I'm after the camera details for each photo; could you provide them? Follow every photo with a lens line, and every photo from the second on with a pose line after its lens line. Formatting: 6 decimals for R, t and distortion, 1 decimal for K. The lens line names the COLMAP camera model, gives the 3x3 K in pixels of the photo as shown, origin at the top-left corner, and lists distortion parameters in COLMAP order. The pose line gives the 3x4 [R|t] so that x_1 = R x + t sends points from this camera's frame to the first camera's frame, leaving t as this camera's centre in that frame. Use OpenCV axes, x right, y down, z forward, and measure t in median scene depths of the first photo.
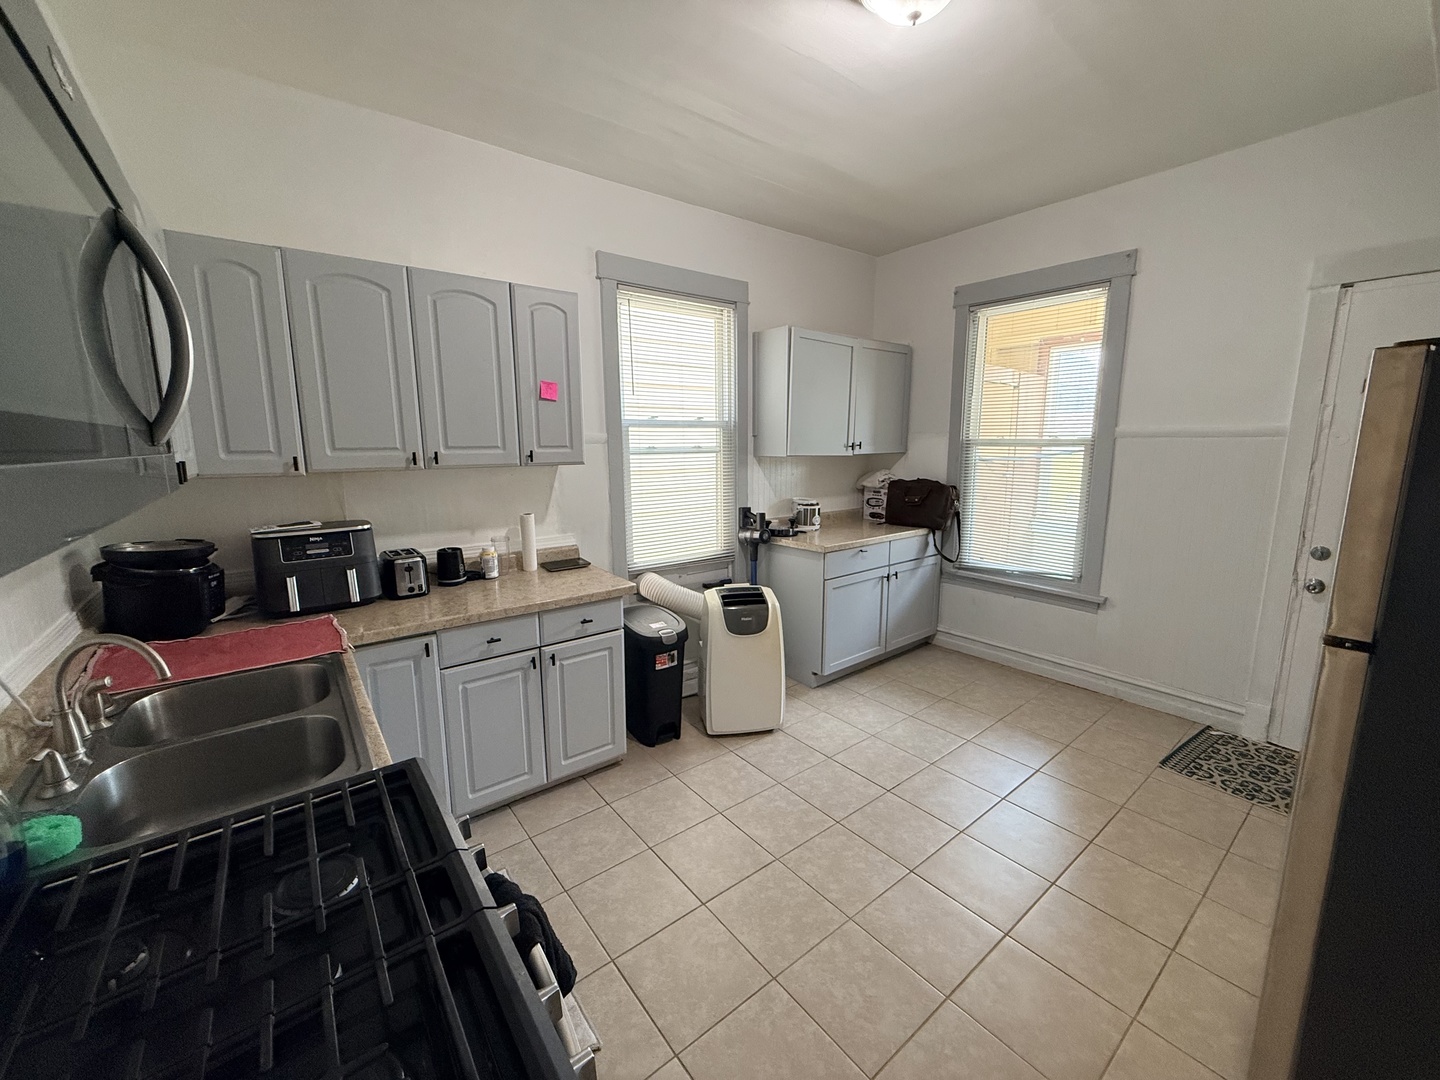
lens RADIAL K [[574.6, 0, 718.3], [0, 574.6, 536.6], [0, 0, 1]] dist [-0.003163, 0.000317]
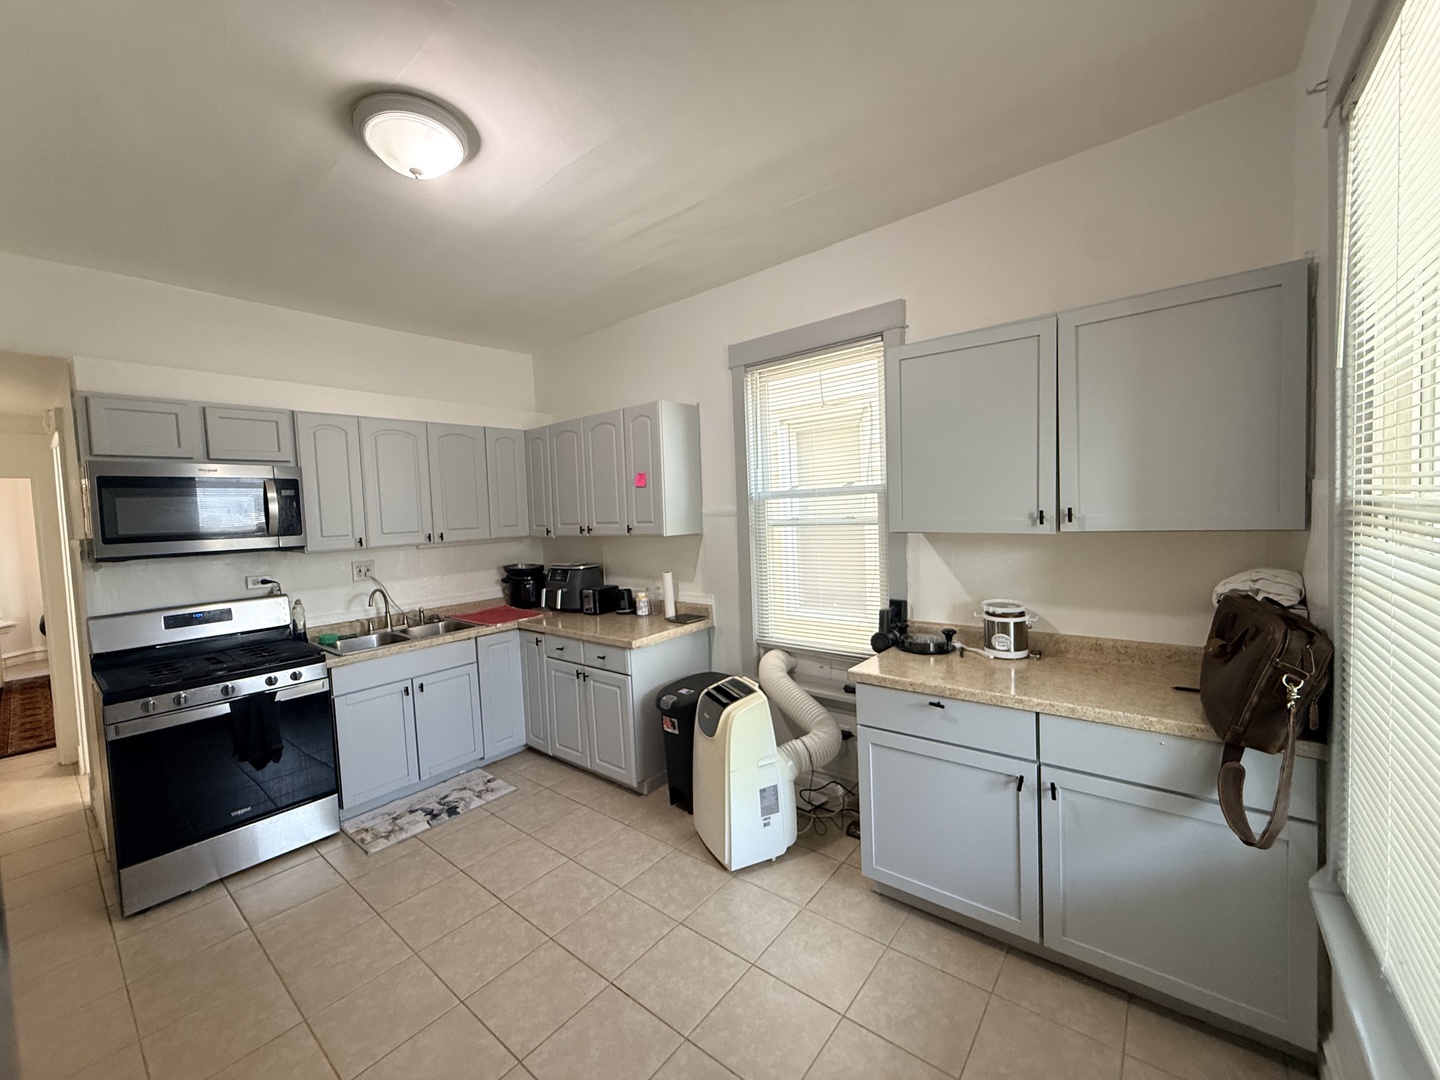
lens RADIAL K [[574.6, 0, 716.0], [0, 574.6, 537.5], [0, 0, 1]] dist [-0.003163, 0.000317]
pose [[0.224098, 0.045437, -0.973507, 0.892574], [-0.123675, 0.992162, 0.017838, -0.146010], [0.966687, 0.116401, 0.227961, 0.768037]]
